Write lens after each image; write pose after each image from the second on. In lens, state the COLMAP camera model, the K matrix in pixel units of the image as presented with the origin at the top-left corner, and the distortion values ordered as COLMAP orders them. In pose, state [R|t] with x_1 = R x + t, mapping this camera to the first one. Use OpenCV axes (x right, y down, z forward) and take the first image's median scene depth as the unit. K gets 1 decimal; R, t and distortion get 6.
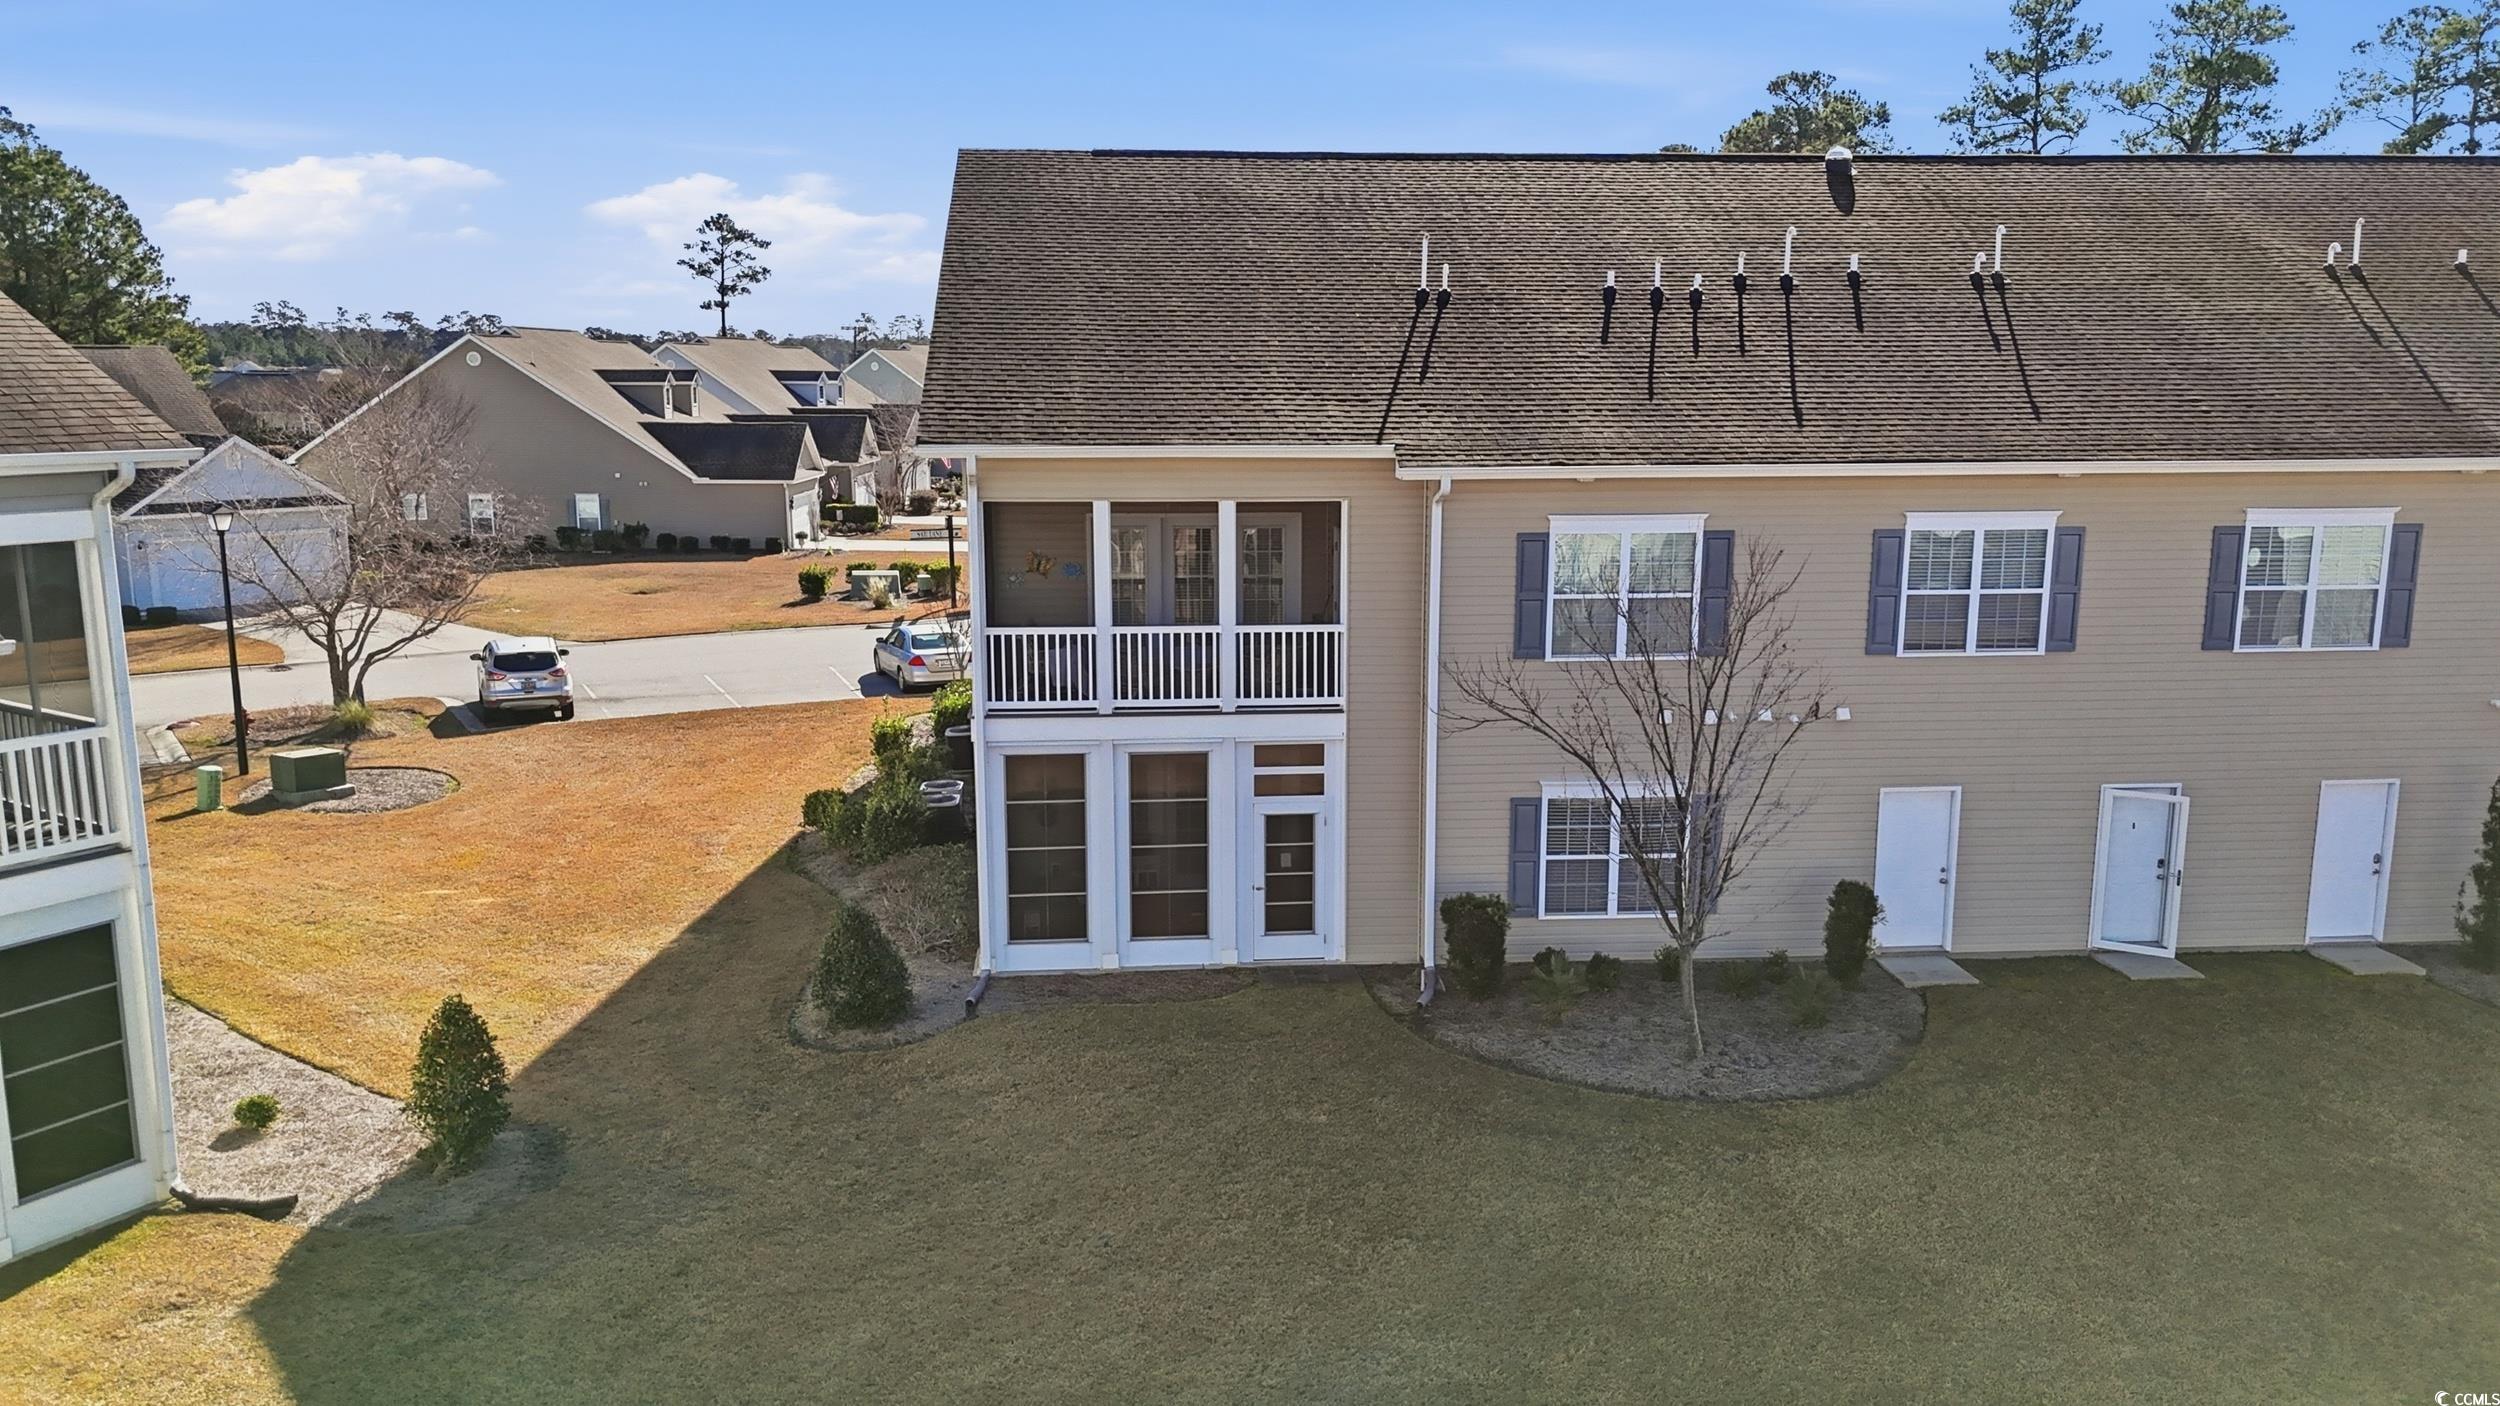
lens RADIAL K [[1849.7, 0, 1250.0], [0, 1849.7, 703.0], [0, 0, 1]] dist [0.031802, -0.001581]
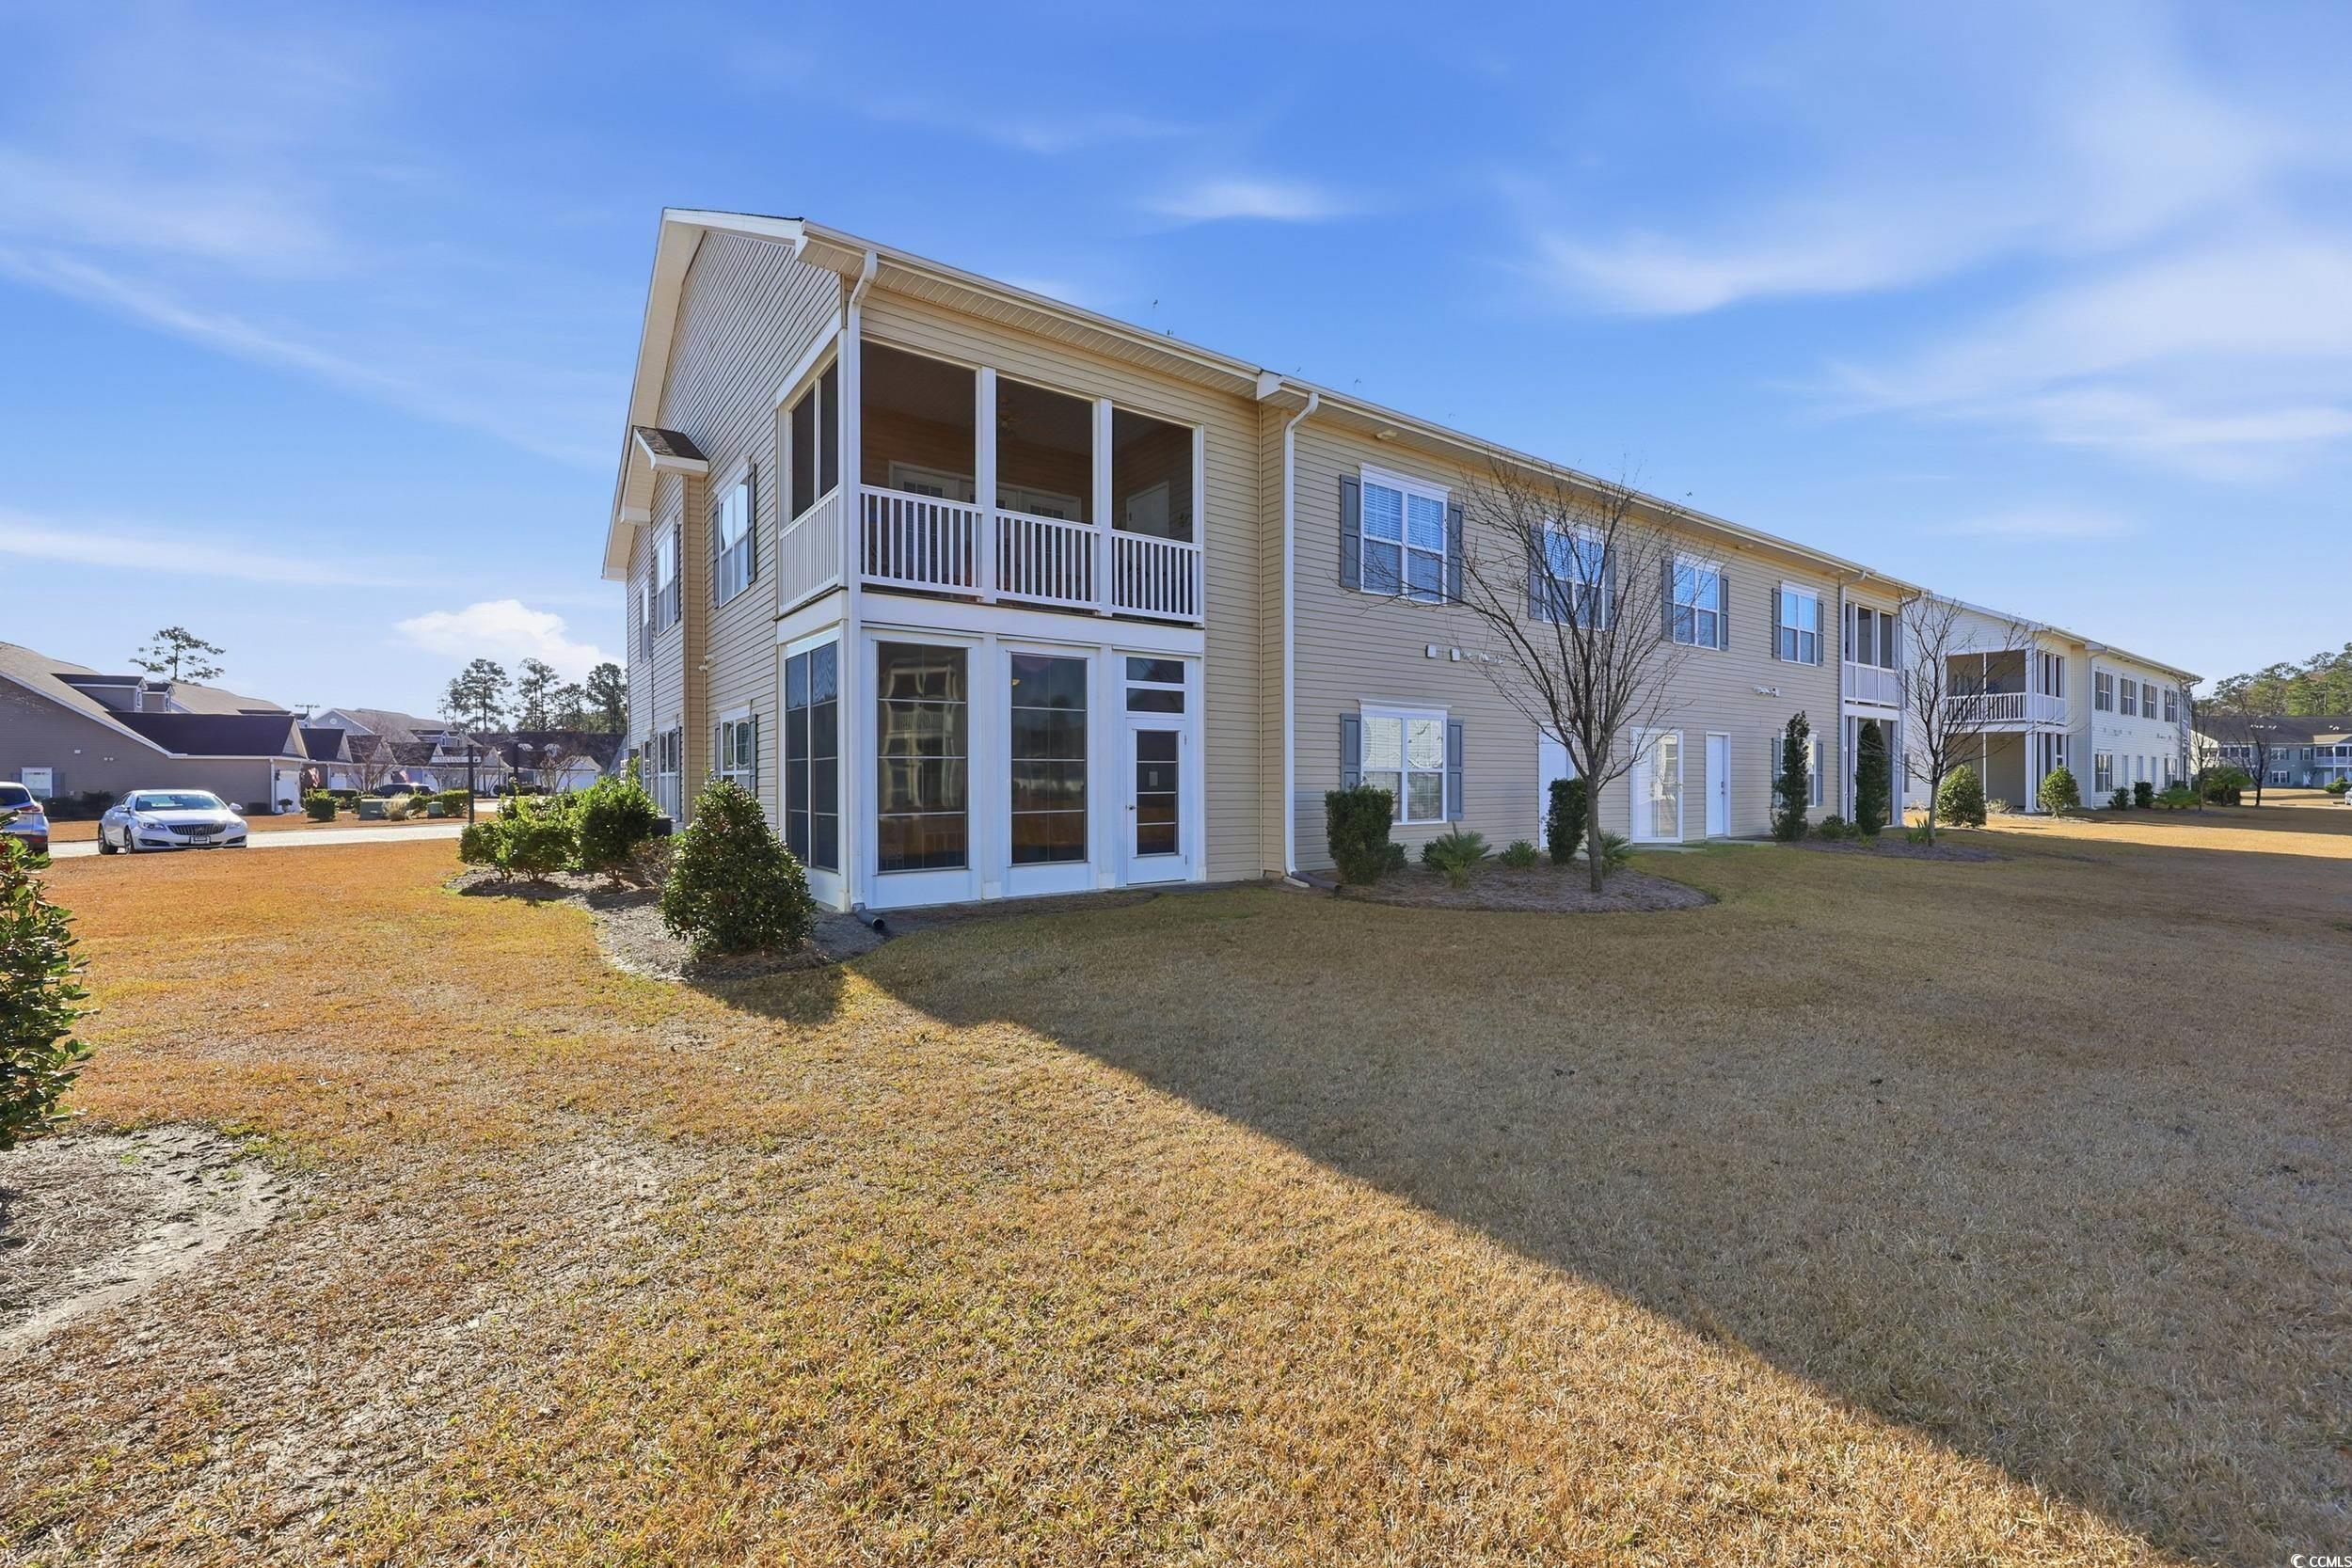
lens RADIAL K [[951.6, 0, 1174.7], [0, 951.6, 789.7], [0, 0, 1]] dist [-0.002253, 0.000042]
pose [[0.852033, -0.008653, 0.523416, -0.238664], [0.097457, 0.985006, -0.142359, 0.165378], [-0.514336, 0.172305, 0.840101, 0.574501]]
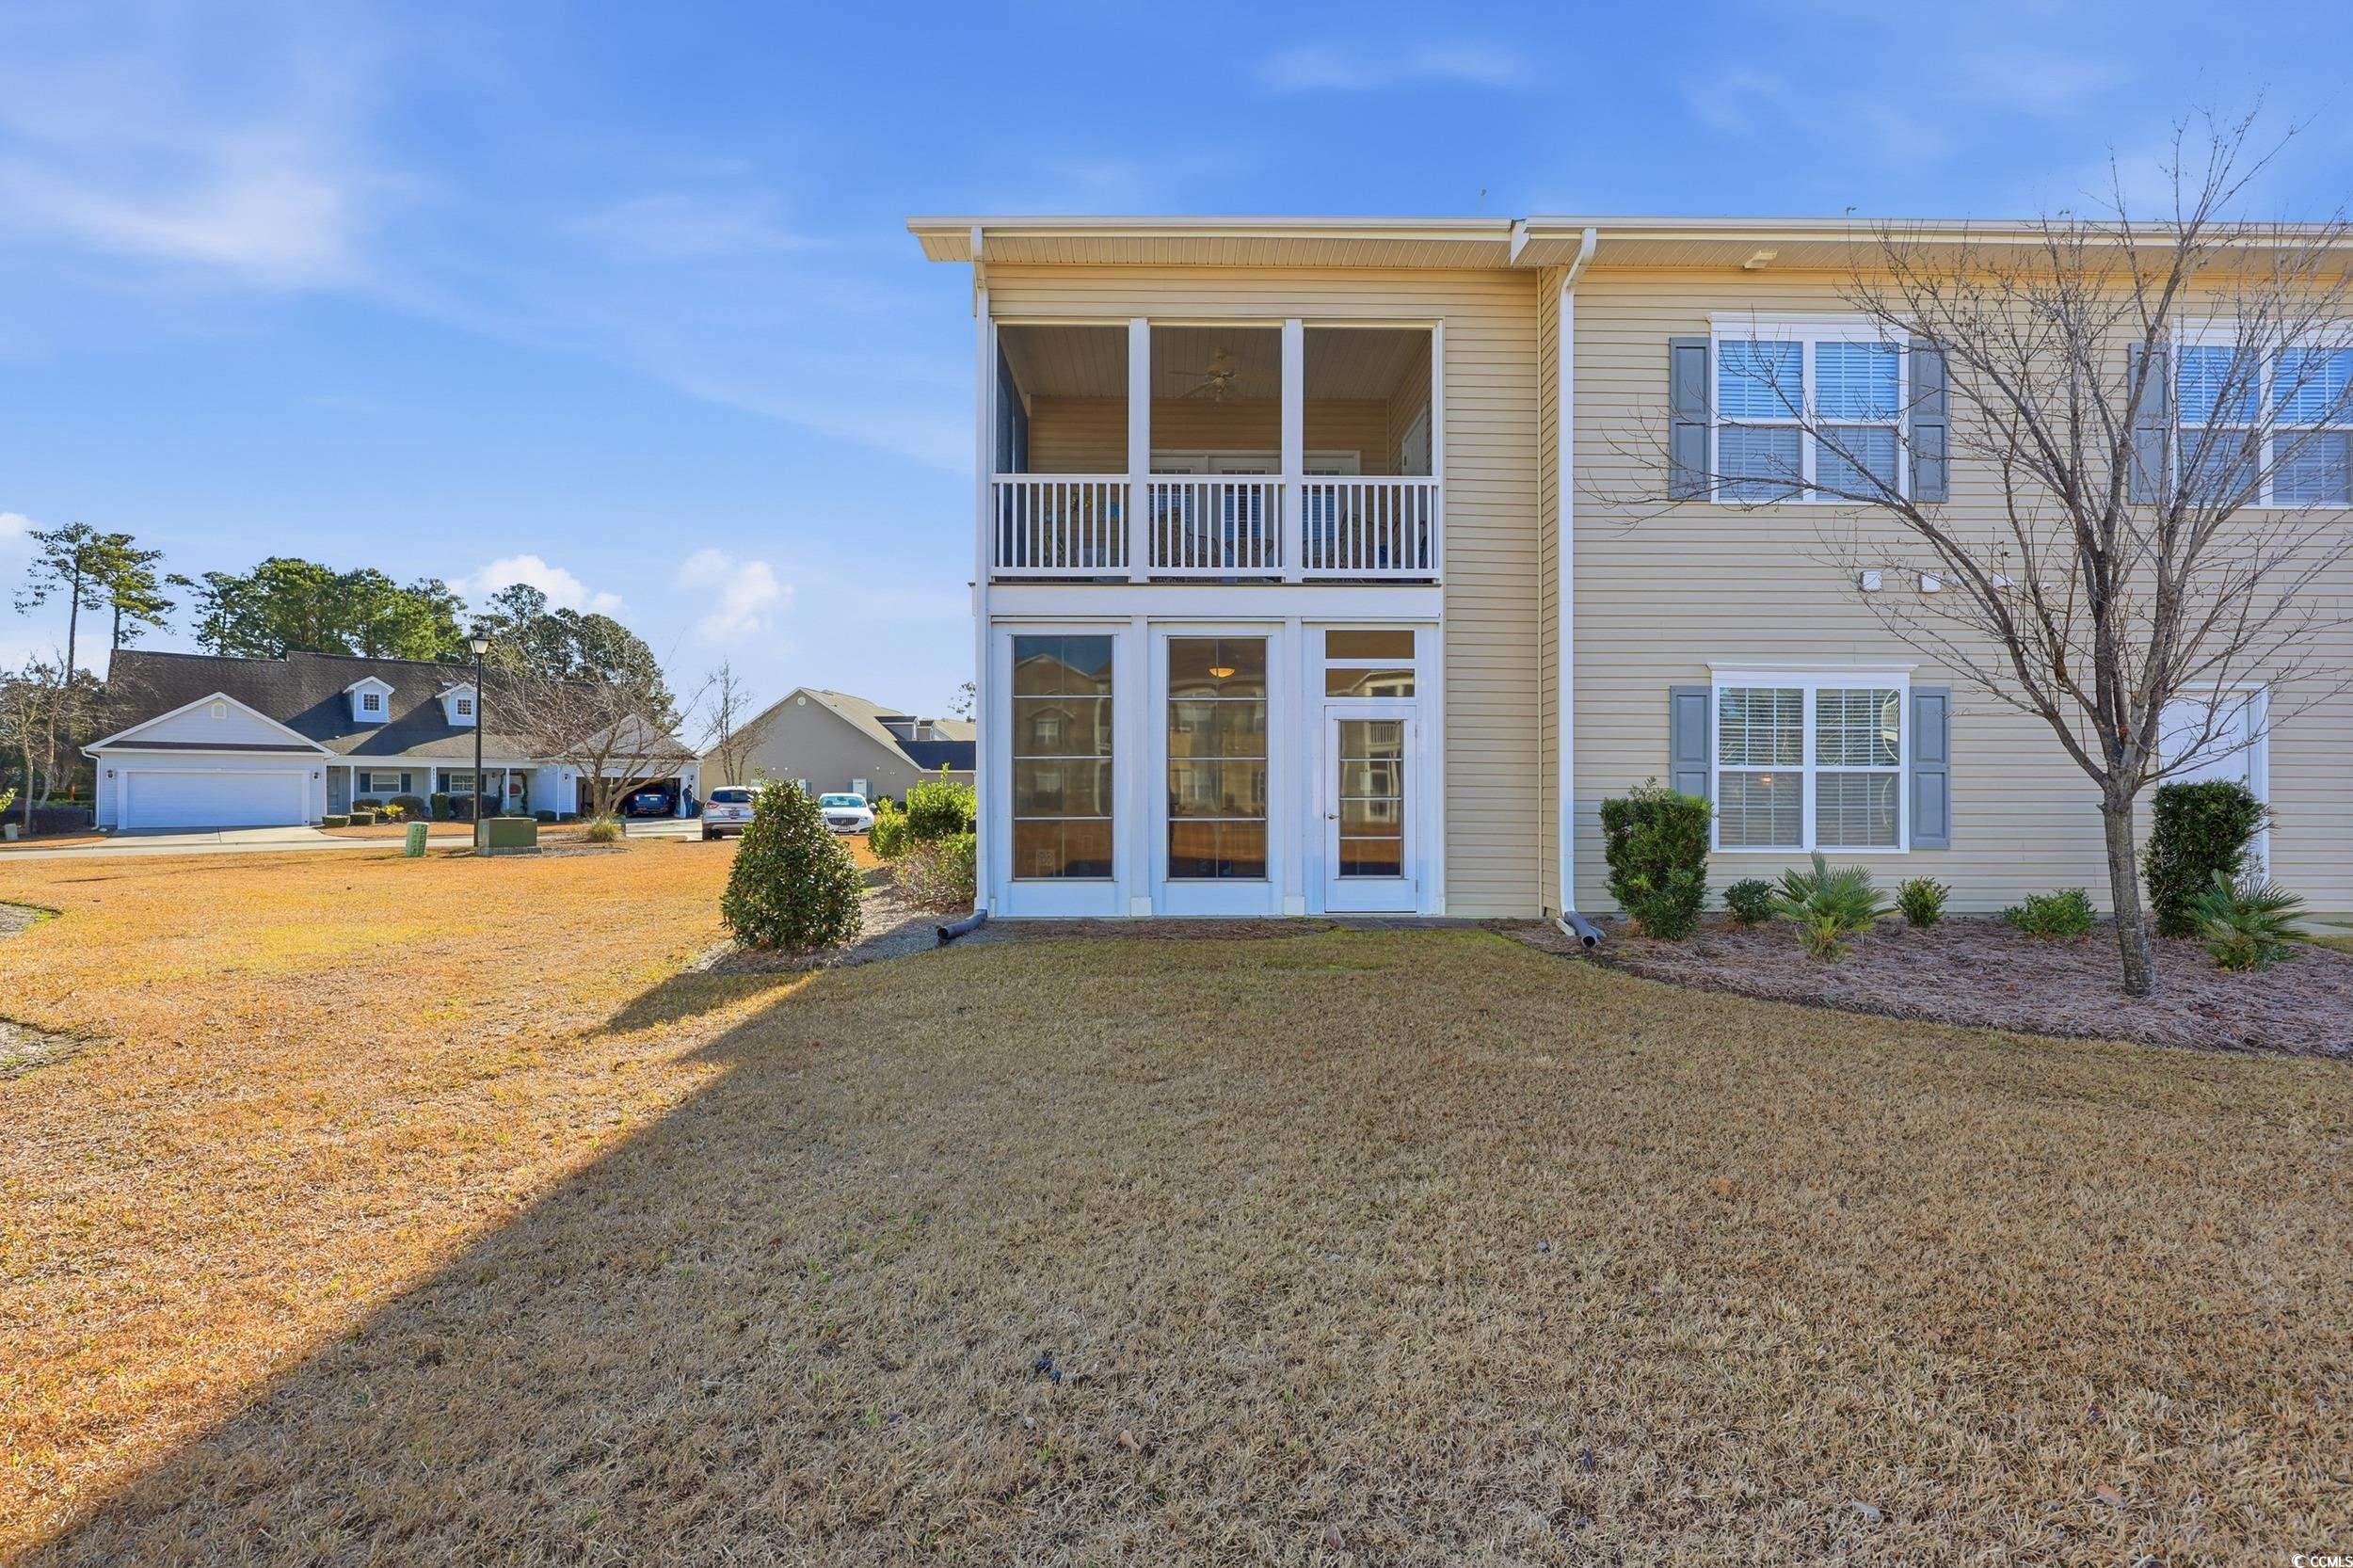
lens RADIAL K [[991.3, 0, 1180.6], [0, 991.3, 783.9], [0, 0, 1]] dist [-0.000566, 0.000062]
pose [[0.998050, -0.000056, -0.062416, -0.033252], [-0.011127, 0.983821, -0.178811, 0.163343], [0.061416, 0.179157, 0.981902, 0.589606]]
